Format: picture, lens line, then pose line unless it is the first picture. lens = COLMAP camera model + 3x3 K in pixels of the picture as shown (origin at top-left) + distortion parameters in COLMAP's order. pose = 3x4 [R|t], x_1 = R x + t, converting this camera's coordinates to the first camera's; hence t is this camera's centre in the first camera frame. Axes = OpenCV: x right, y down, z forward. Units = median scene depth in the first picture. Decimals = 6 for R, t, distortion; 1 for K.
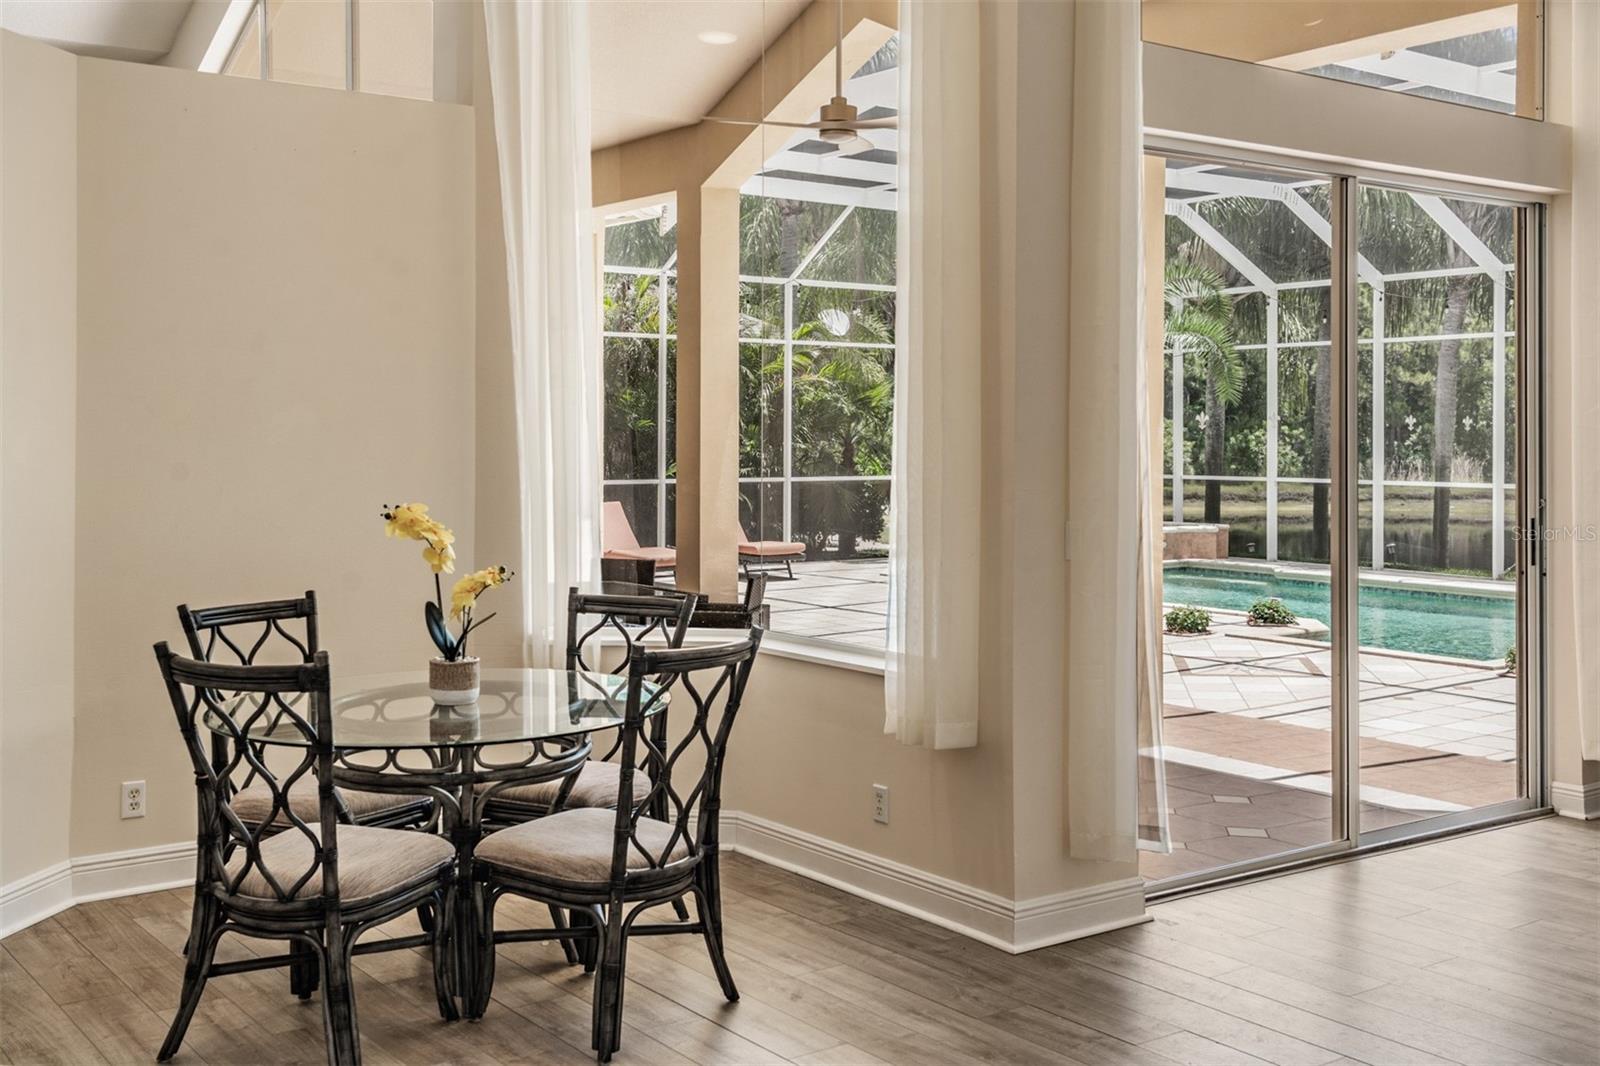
lens RADIAL K [[1688.3, 0, 799.9], [0, 1688.3, 431.3], [0, 0, 1]] dist [0.049220, -0.032058]
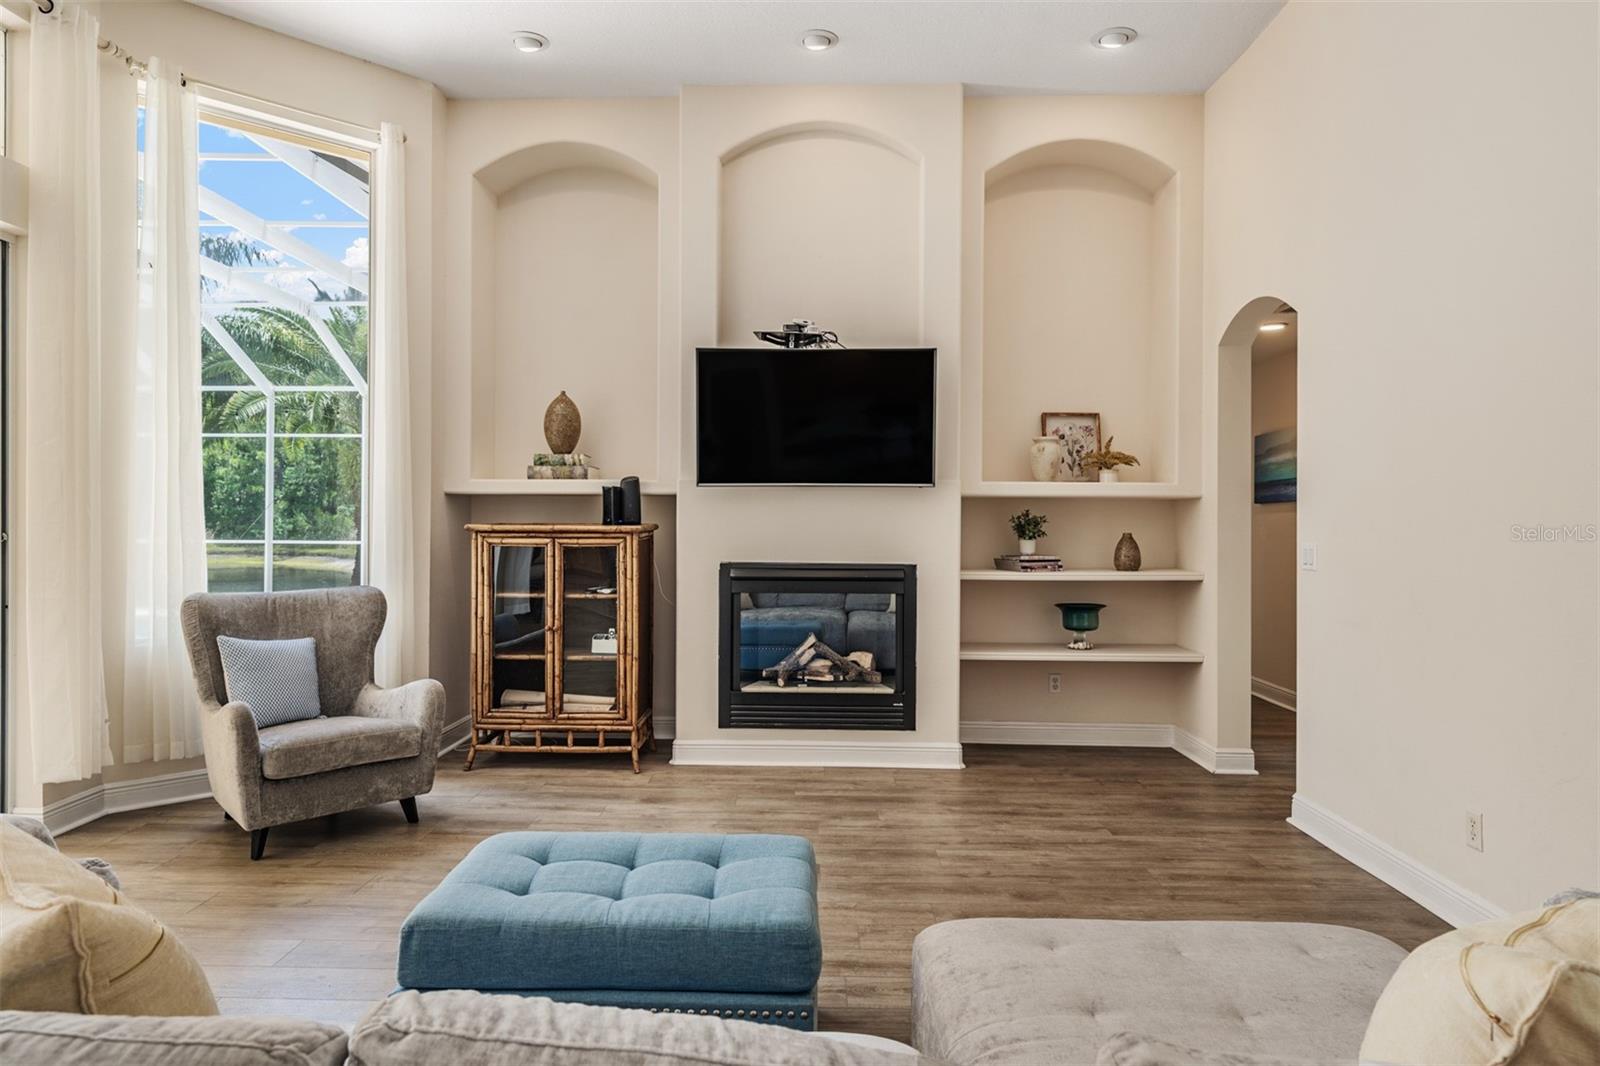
lens RADIAL K [[966.6, 0, 799.5], [0, 966.6, 522.2], [0, 0, 1]] dist [0.002480, -0.000311]
pose [[0.611359, -0.001552, 0.791352, 0.397892], [-0.004822, 0.999972, 0.005686, 0.041438], [-0.791339, -0.007292, 0.611335, 0.402275]]
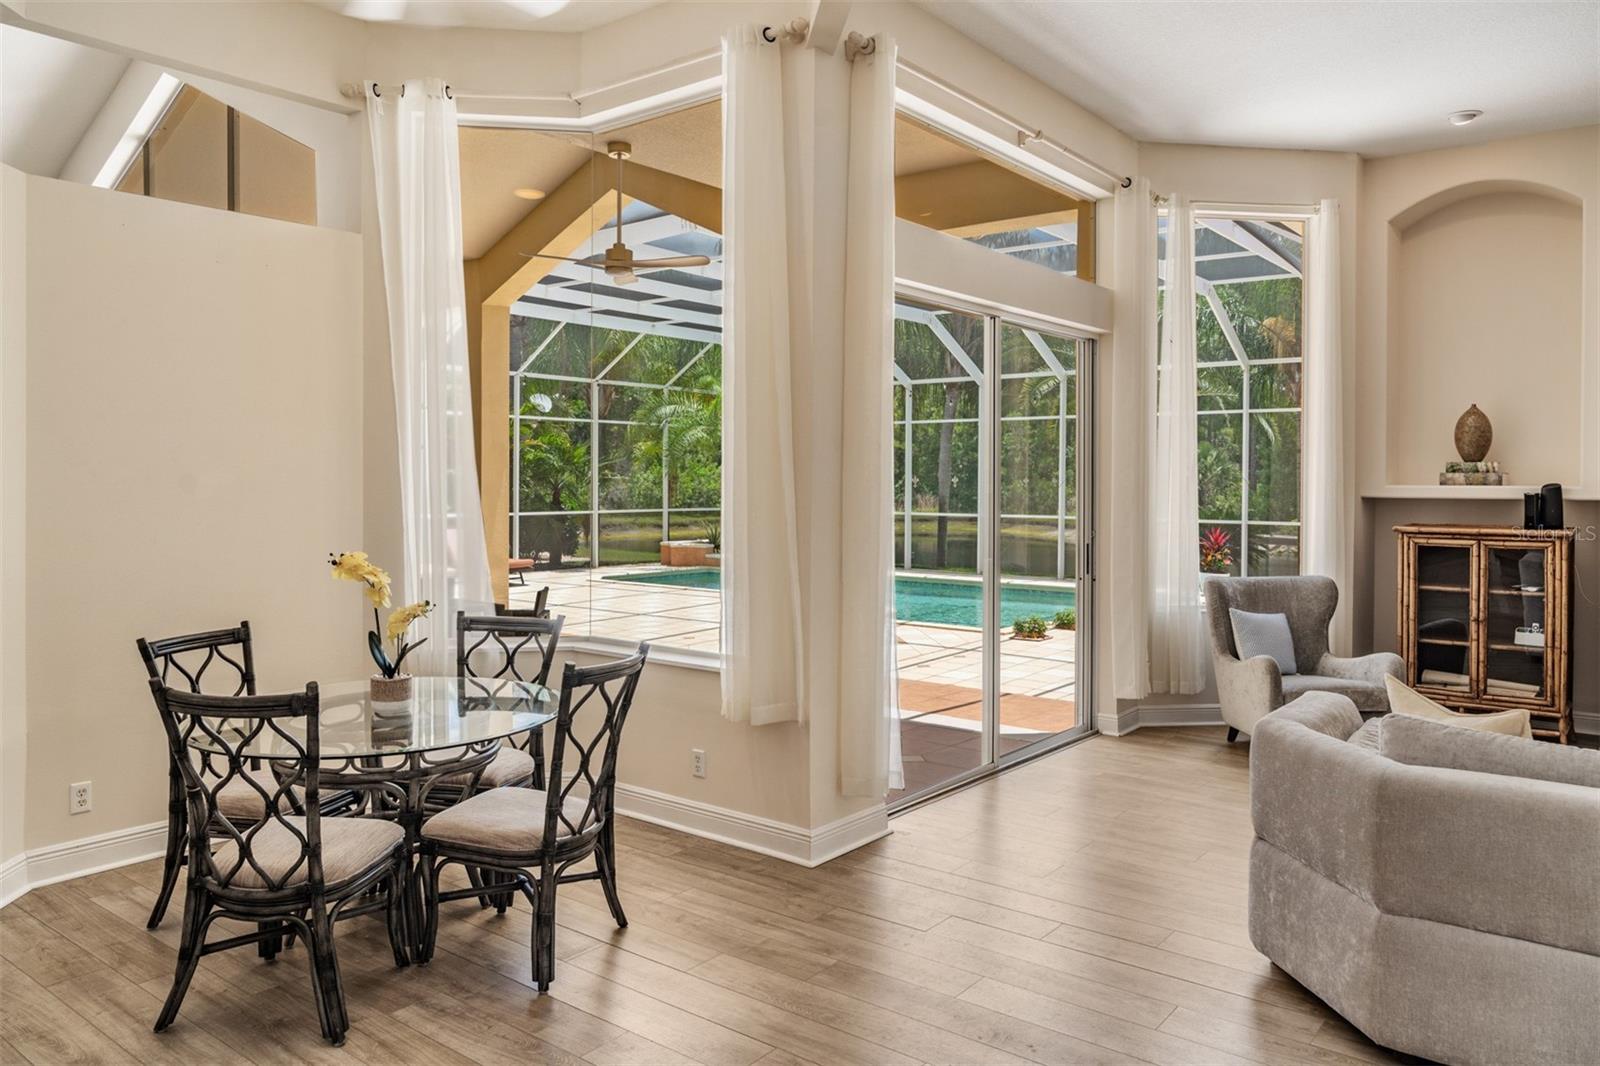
lens RADIAL K [[1132.5, 0, 803.4], [0, 1132.5, 494.3], [0, 0, 1]] dist [-0.007773, 0.004903]
pose [[0.964059, -0.002224, 0.265679, -0.132855], [-0.001702, 0.999893, 0.014547, -0.011790], [-0.265683, -0.014477, 0.963952, 0.119684]]
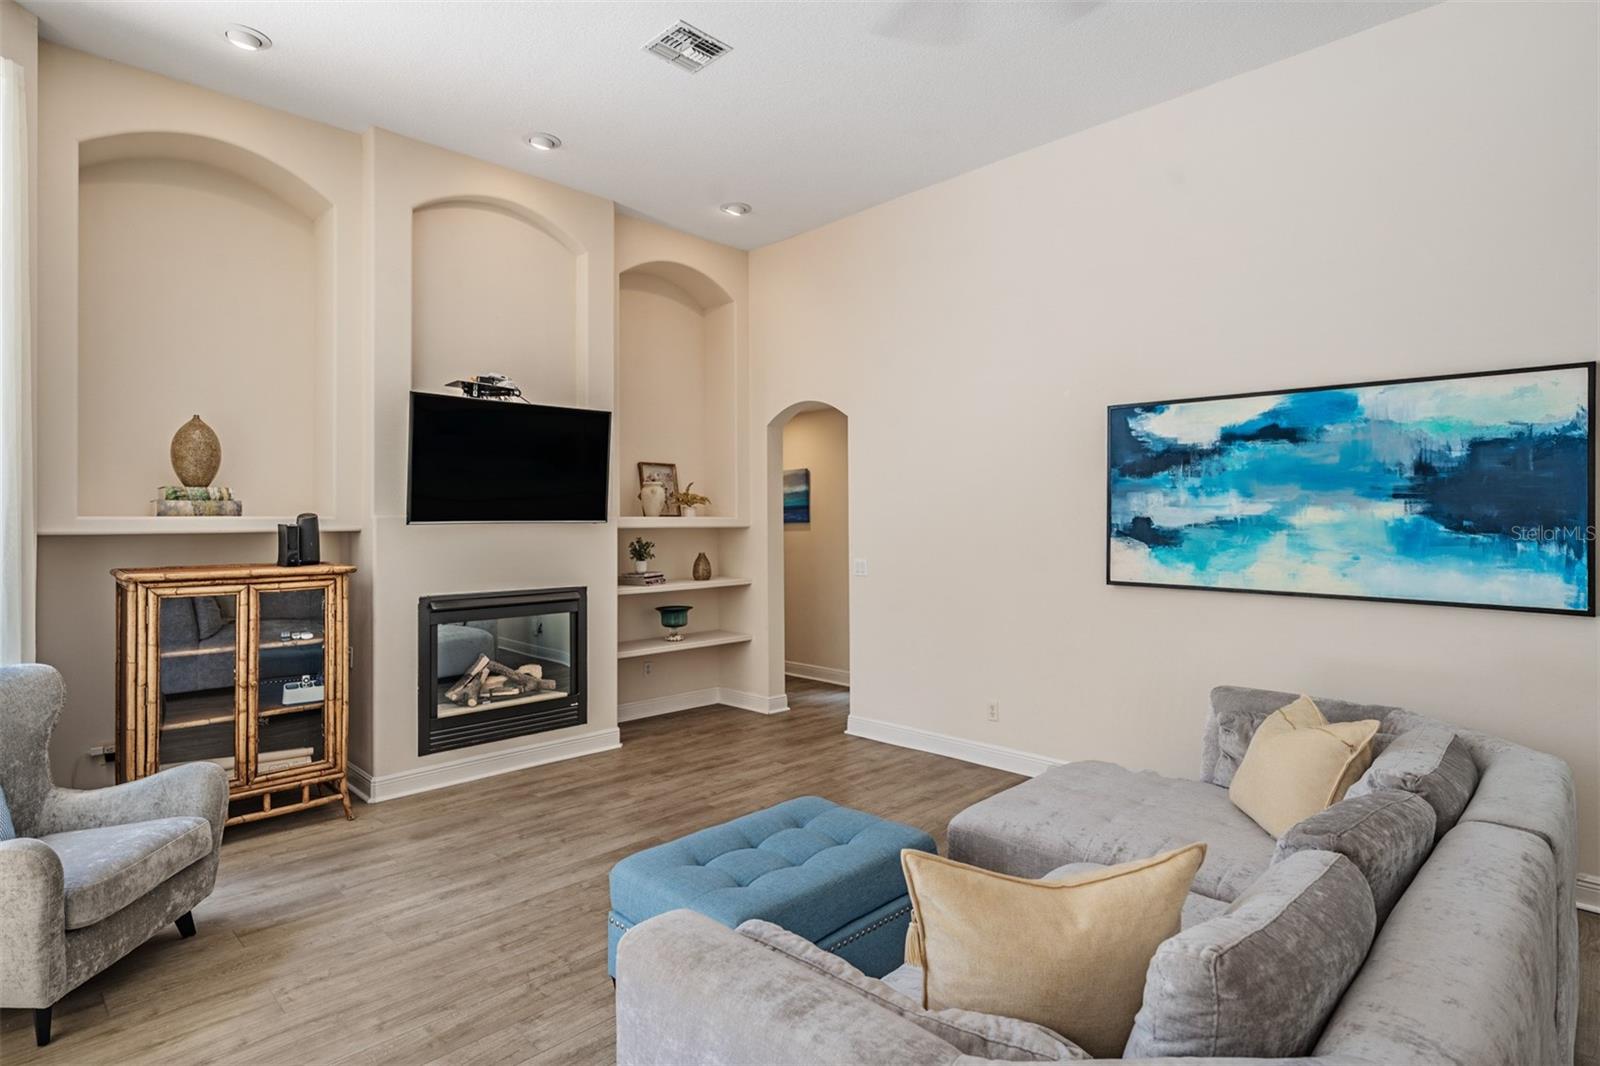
lens RADIAL K [[819.6, 0, 801.1], [0, 819.6, 514.4], [0, 0, 1]] dist [0.000885, 0.000078]
pose [[-0.149368, 0.004969, 0.988769, 0.177848], [0.001756, 0.999987, -0.004760, 0.000465], [-0.988780, 0.001025, -0.149375, 0.857023]]
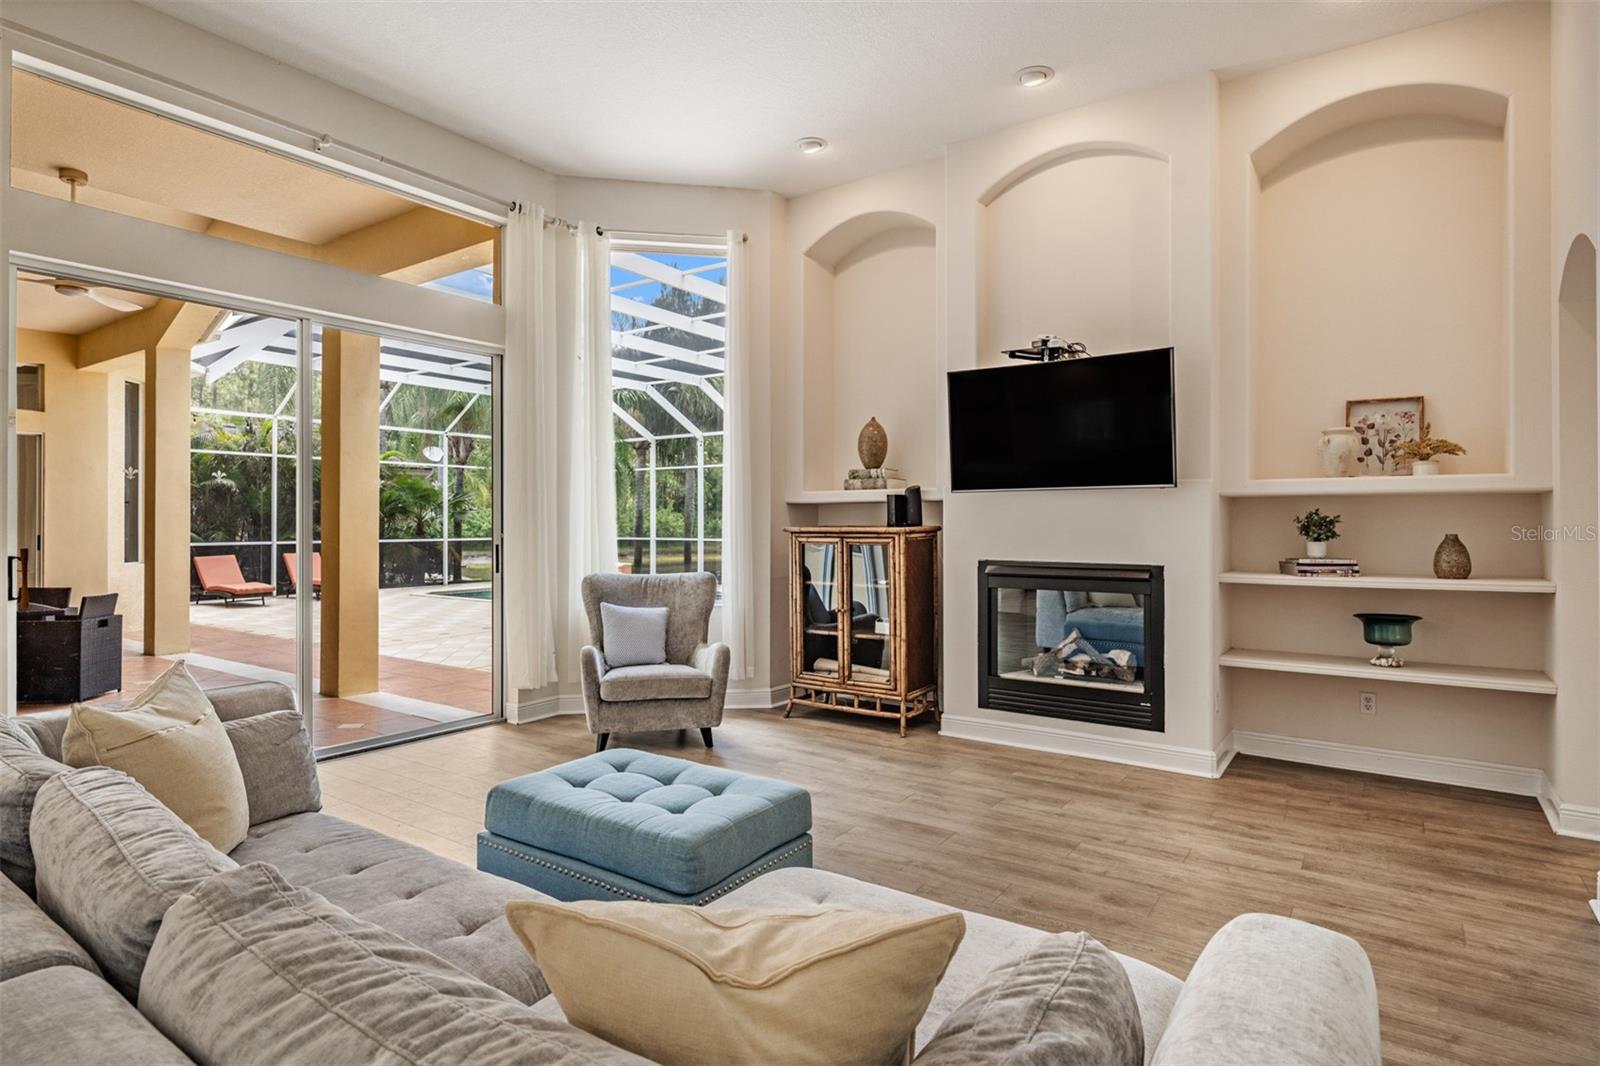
lens RADIAL K [[852.5, 0, 802.7], [0, 852.5, 521.4], [0, 0, 1]] dist [-0.000542, -0.000069]
pose [[0.947509, -0.003169, 0.319713, 0.660302], [0.003086, 0.999995, 0.000767, 0.043251], [-0.319713, 0.000260, 0.947514, 0.179355]]
